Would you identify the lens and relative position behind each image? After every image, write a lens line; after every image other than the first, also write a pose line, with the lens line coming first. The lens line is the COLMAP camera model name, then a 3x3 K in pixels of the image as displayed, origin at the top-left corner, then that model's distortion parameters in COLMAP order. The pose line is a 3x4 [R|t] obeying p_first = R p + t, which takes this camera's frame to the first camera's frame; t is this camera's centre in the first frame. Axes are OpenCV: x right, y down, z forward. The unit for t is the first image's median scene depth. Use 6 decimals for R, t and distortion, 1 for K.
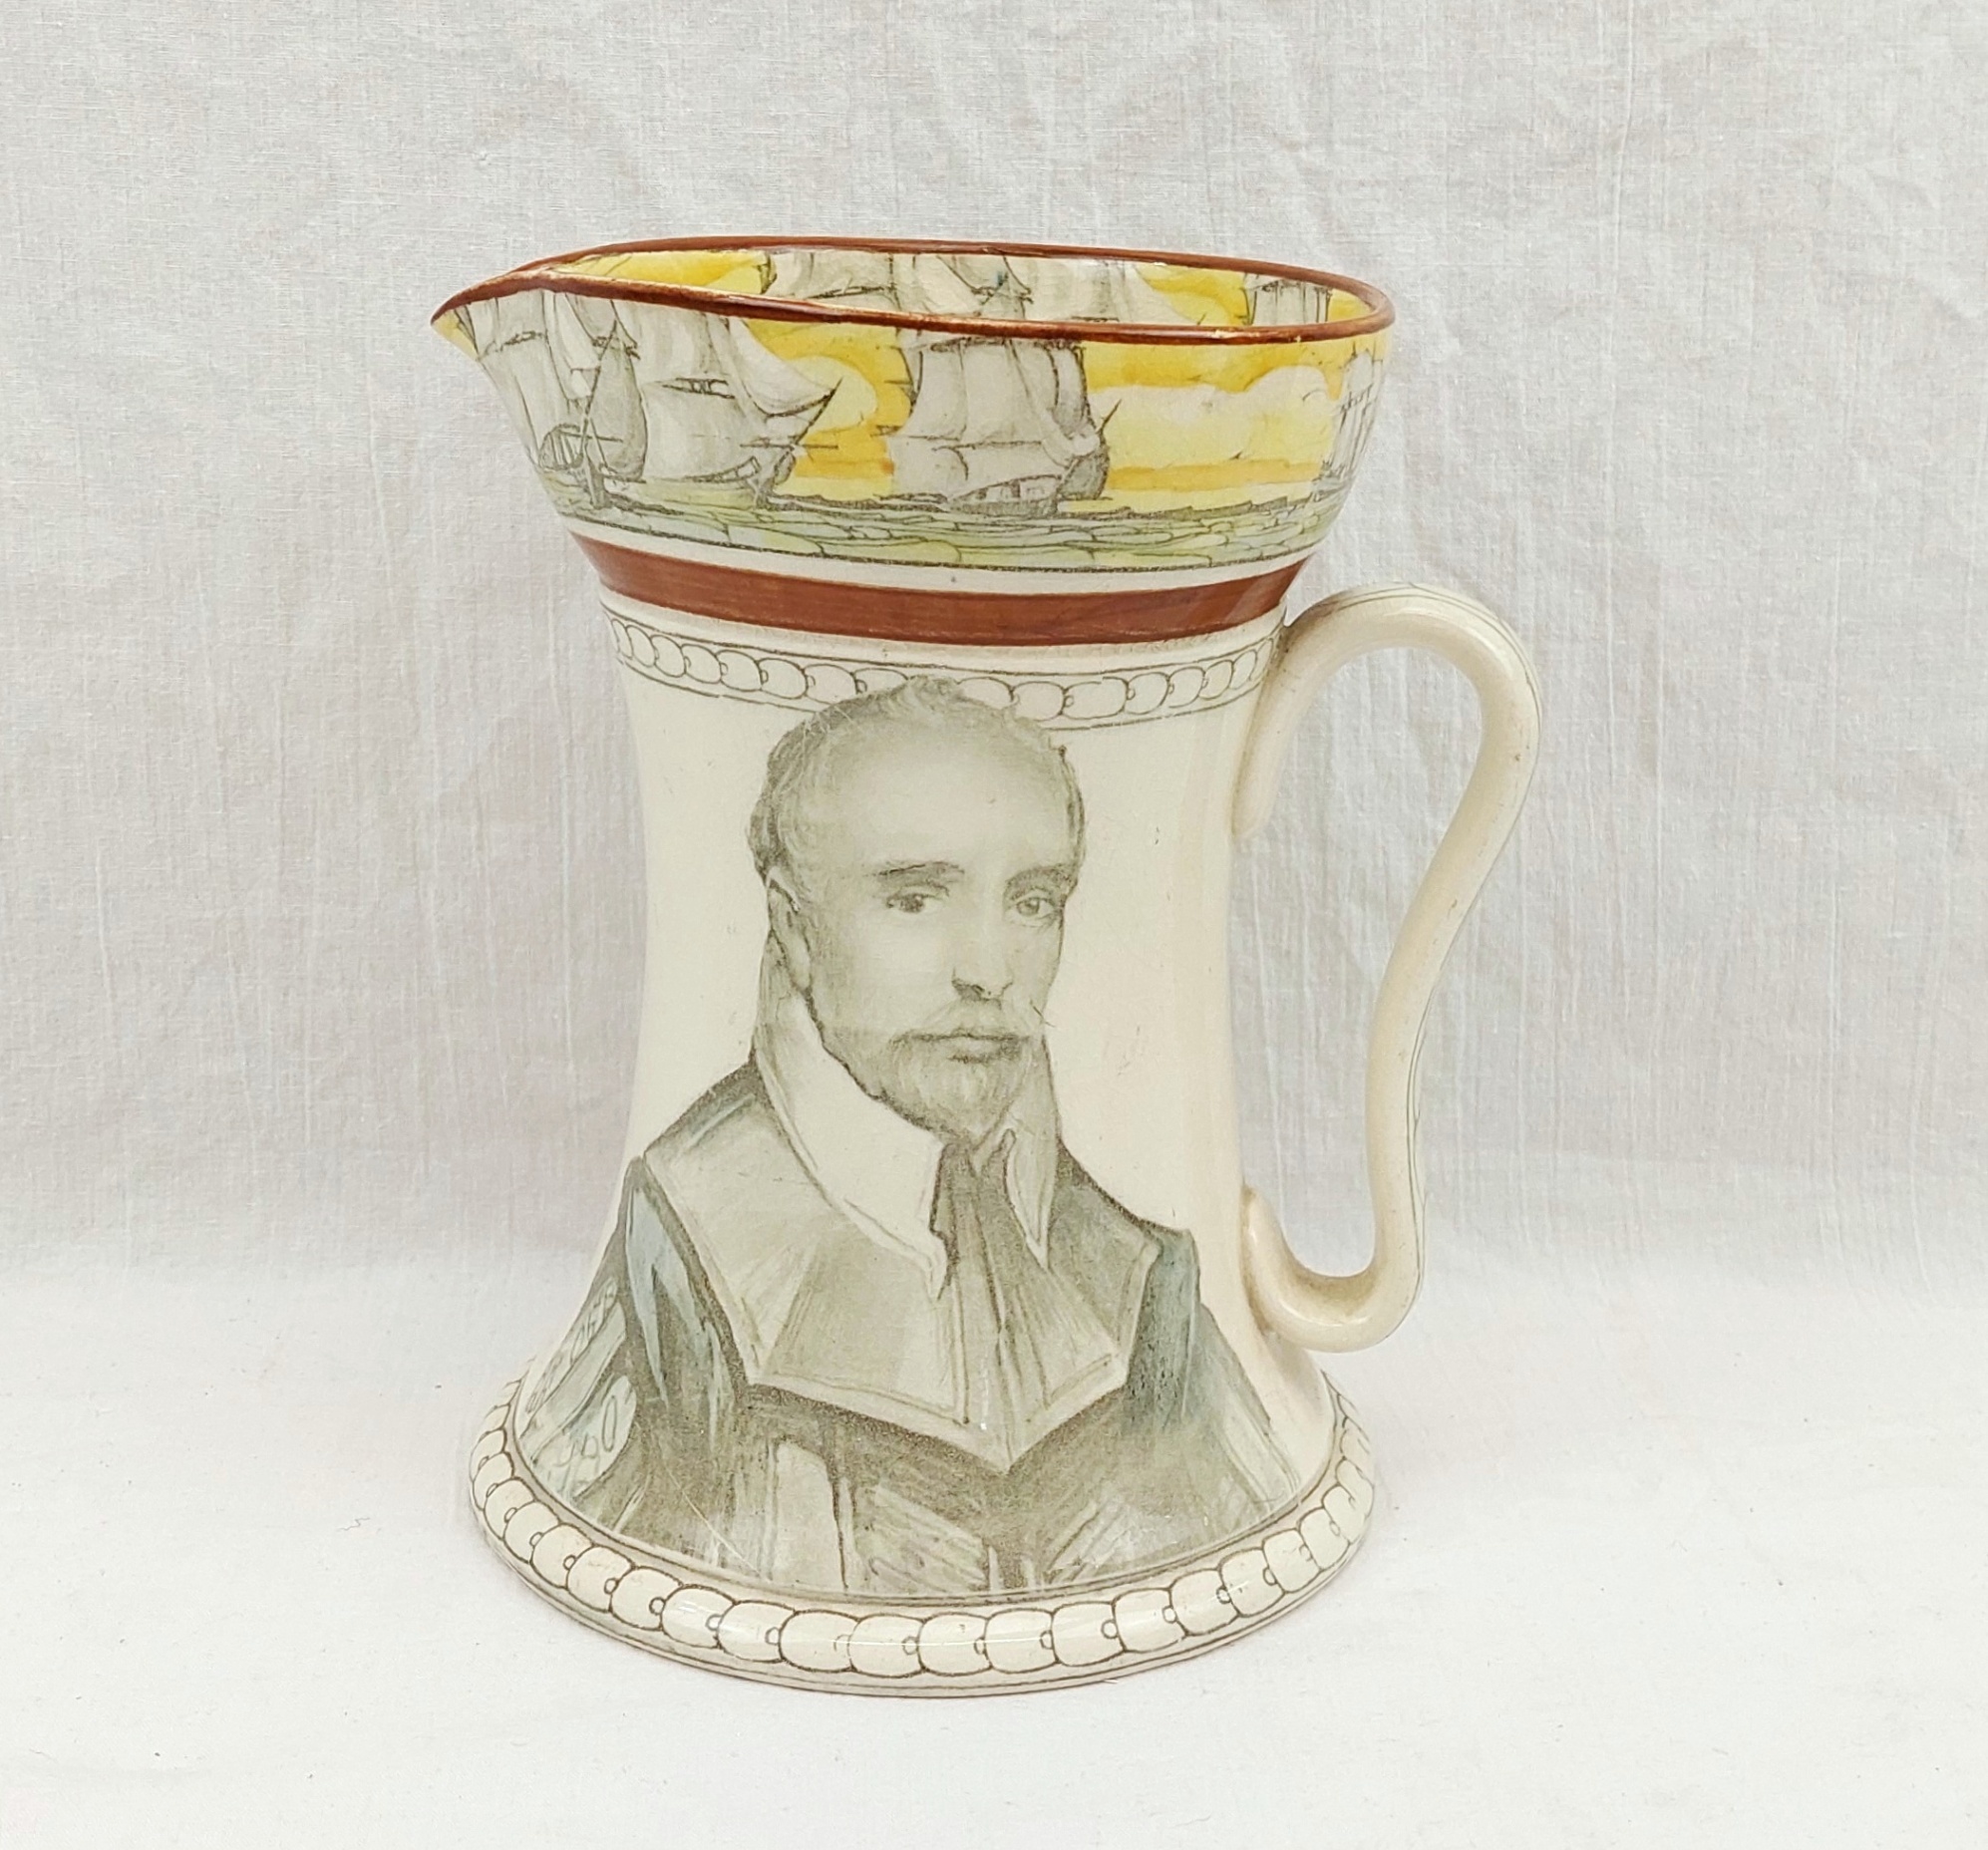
lens RADIAL K [[2783.2, 0, 1137.0], [0, 2783.2, 926.9], [0, 0, 1]] dist [0.098247, -0.209179]
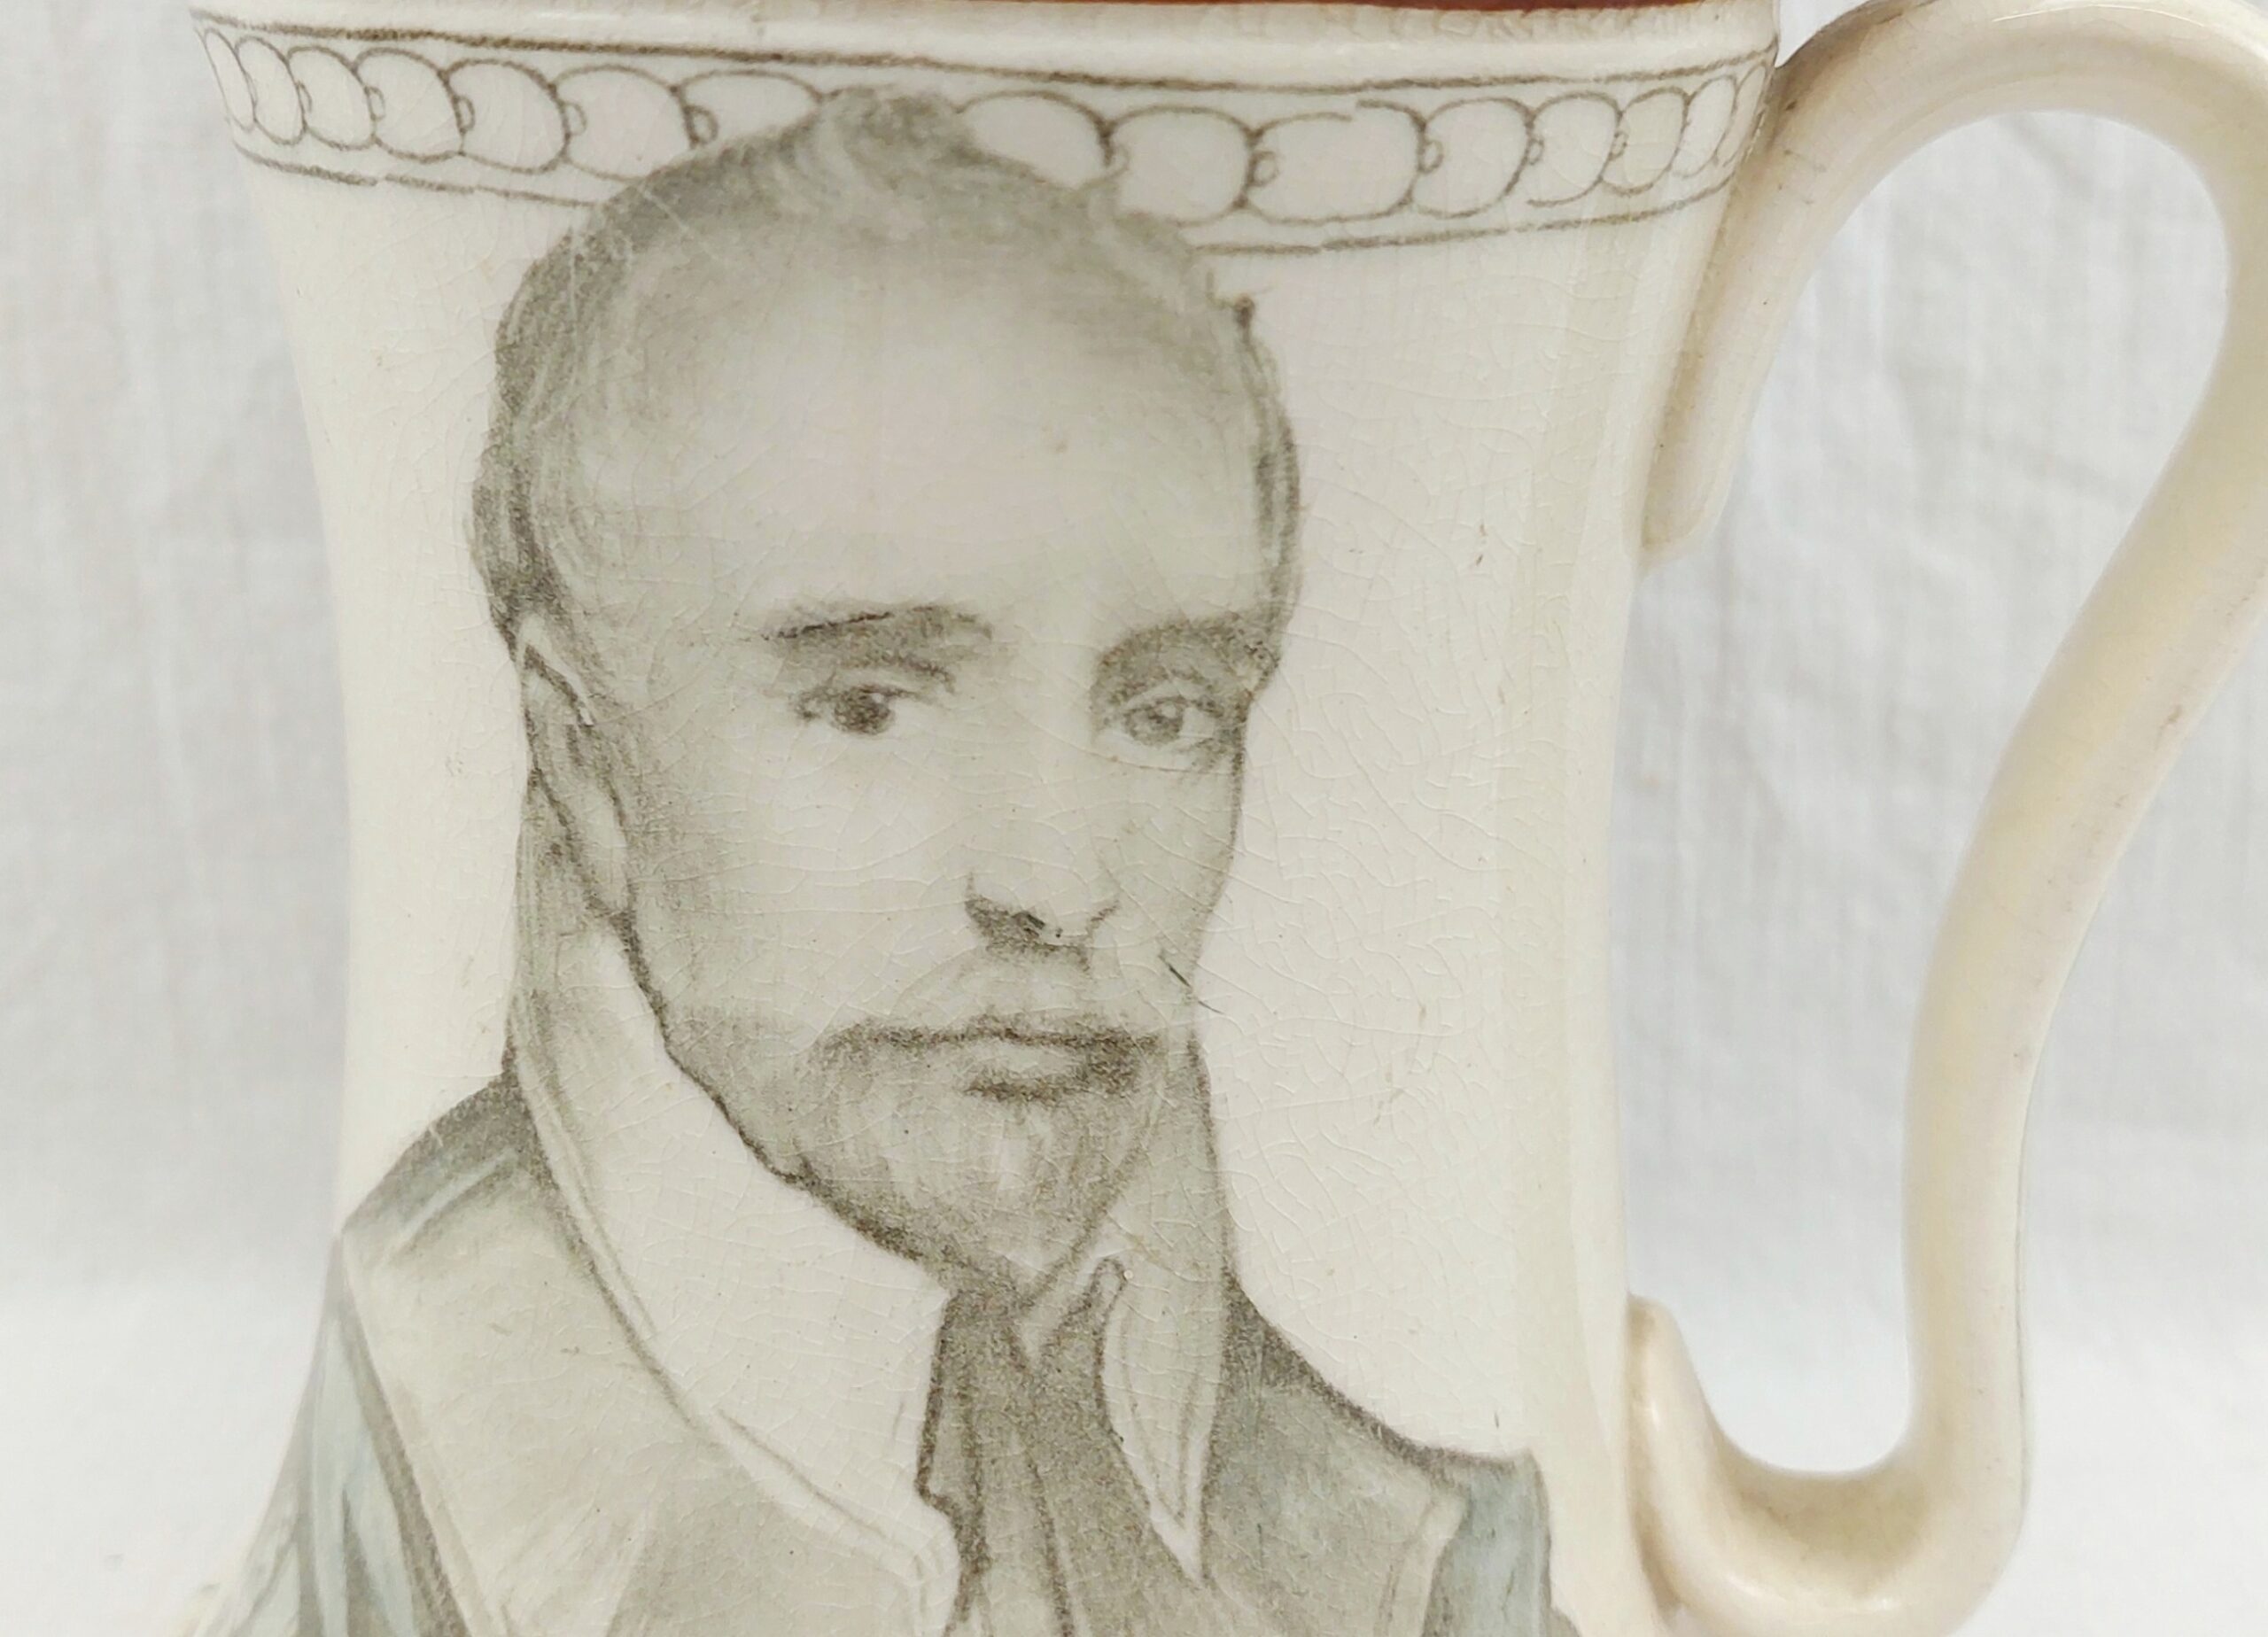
lens RADIAL K [[3592.1, 0, 1006.6], [0, 3592.1, 815.8], [0, 0, 1]] dist [0.172662, -0.068397]
pose [[0.995251, 0.010864, -0.096732, -0.010792], [-0.008004, 0.999521, 0.029907, -0.009125], [0.097010, -0.028991, 0.994861, 0.504536]]
